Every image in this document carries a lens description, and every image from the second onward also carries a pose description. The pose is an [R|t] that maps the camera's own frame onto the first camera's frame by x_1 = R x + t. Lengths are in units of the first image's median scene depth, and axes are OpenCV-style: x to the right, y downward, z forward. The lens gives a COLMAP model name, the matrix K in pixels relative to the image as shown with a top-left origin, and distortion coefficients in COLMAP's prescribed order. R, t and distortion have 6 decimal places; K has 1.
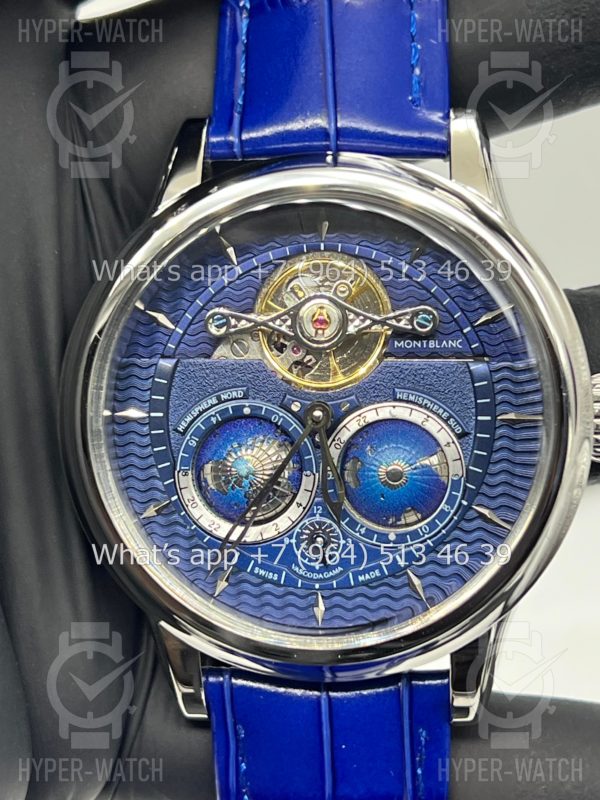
lens RADIAL K [[1789.4, 0, 300.2], [0, 1789.4, 400.6], [0, 0, 1]] dist [0.351827, 0.000000]
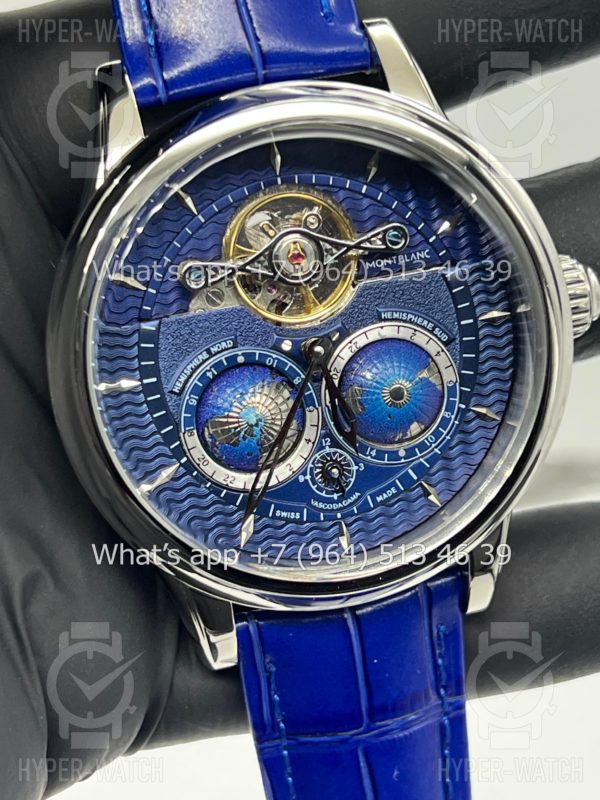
lens RADIAL K [[1789.4, 0, 298.7], [0, 1789.4, 399.1], [0, 0, 1]] dist [0.351827, 0.000000]
pose [[0.939603, -0.200132, 0.277658, -0.278468], [0.173984, 0.977883, 0.116077, -0.081922], [-0.294748, -0.060759, 0.953641, 0.046142]]
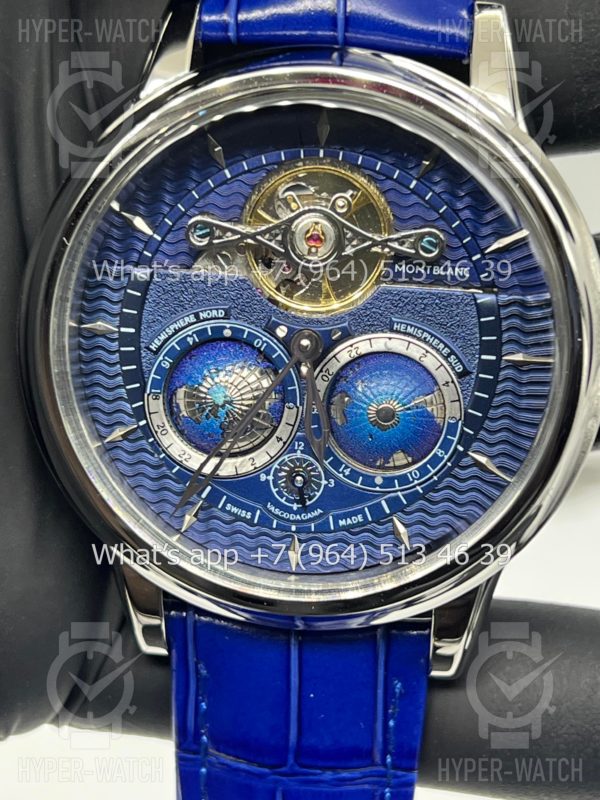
lens RADIAL K [[1789.4, 0, 302.9], [0, 1789.4, 400.9], [0, 0, 1]] dist [0.351827, 0.000000]
pose [[0.998234, 0.058440, 0.010678, 0.000633], [-0.059209, 0.993386, 0.098379, -0.051335], [-0.004858, -0.098838, 0.995092, 0.095209]]
